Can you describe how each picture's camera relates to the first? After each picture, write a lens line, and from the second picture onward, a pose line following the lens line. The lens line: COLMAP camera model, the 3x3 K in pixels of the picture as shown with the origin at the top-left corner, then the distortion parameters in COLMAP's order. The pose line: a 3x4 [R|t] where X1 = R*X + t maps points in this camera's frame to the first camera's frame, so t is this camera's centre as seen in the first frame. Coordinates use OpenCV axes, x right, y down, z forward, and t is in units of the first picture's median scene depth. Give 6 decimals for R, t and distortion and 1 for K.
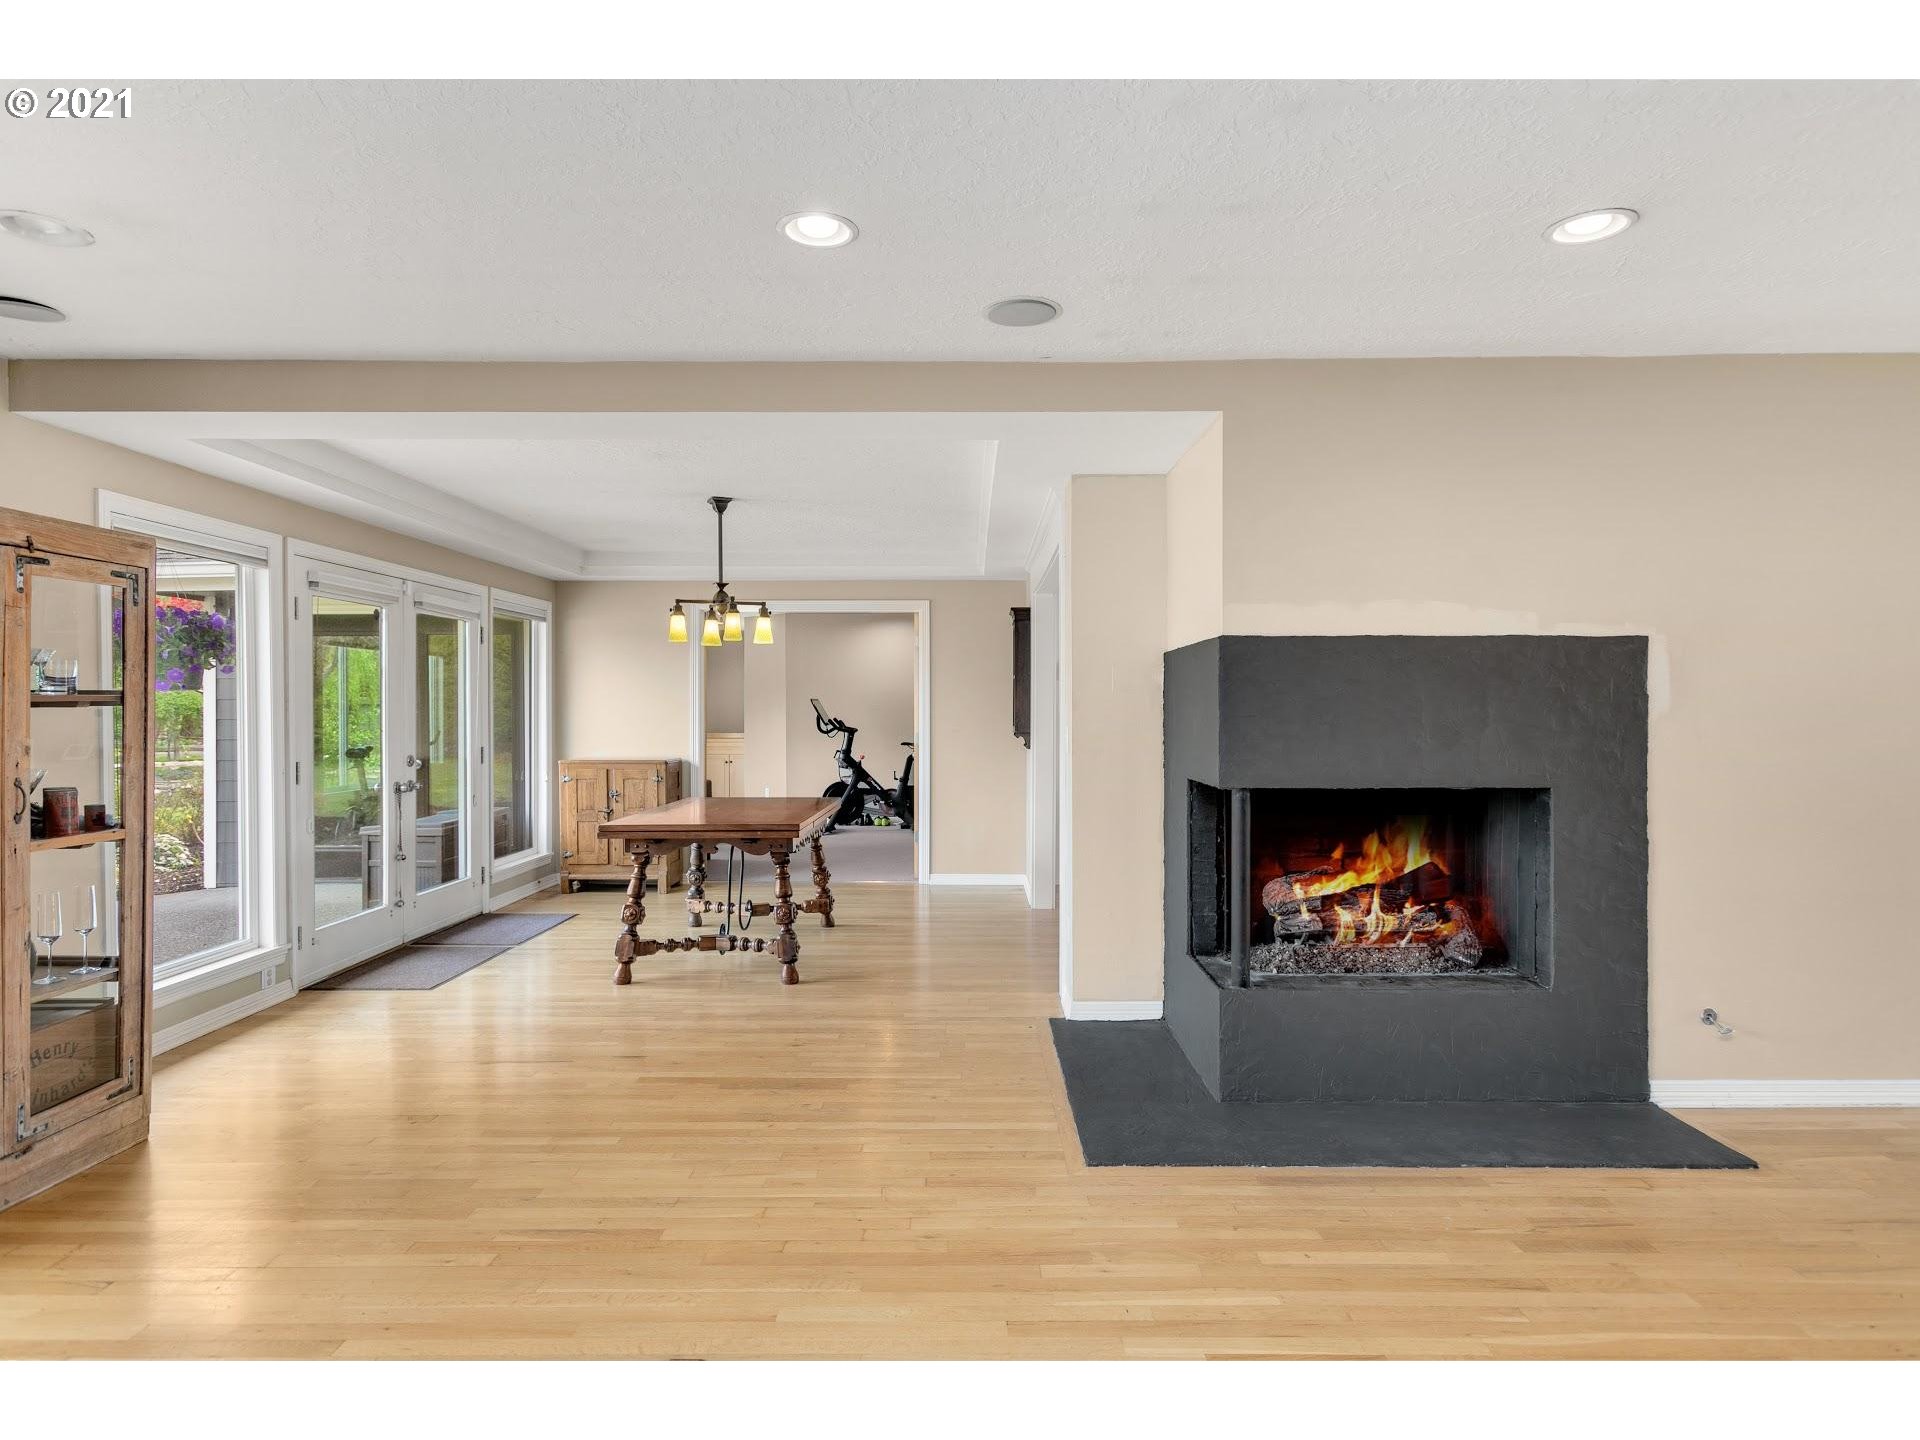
lens RADIAL K [[905.8, 0, 953.5], [0, 905.8, 726.5], [0, 0, 1]] dist [-0.003693, 0.000122]
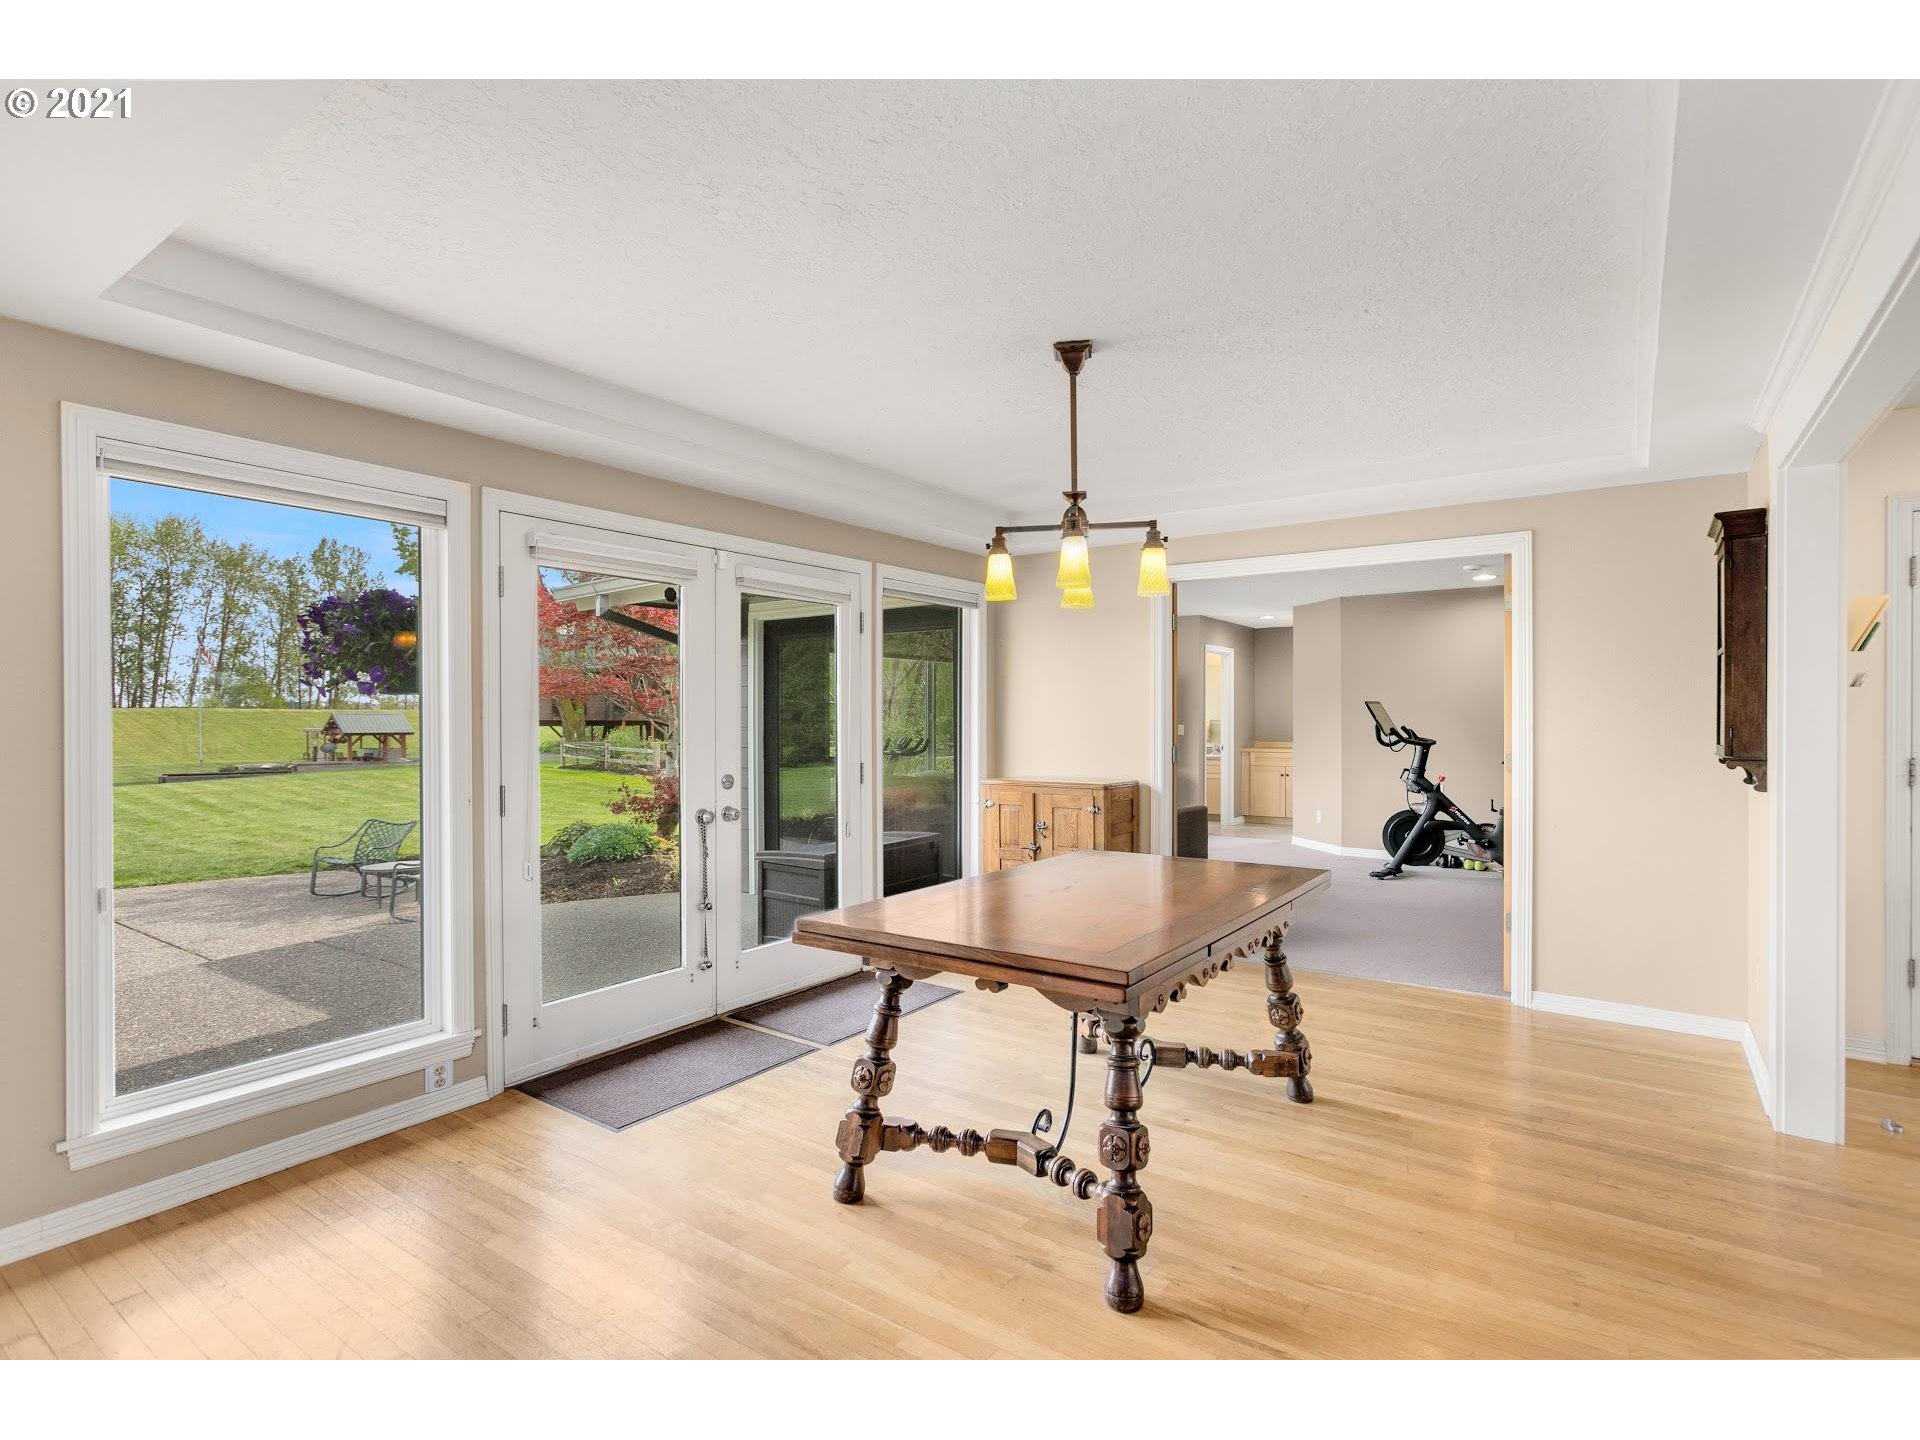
lens RADIAL K [[905.8, 0, 953.5], [0, 905.8, 726.5], [0, 0, 1]] dist [-0.003693, 0.000122]
pose [[0.814204, 0.003846, -0.580566, 0.009097], [-0.008366, 0.999952, -0.005109, -0.005089], [0.580518, 0.009017, 0.814197, 0.332854]]
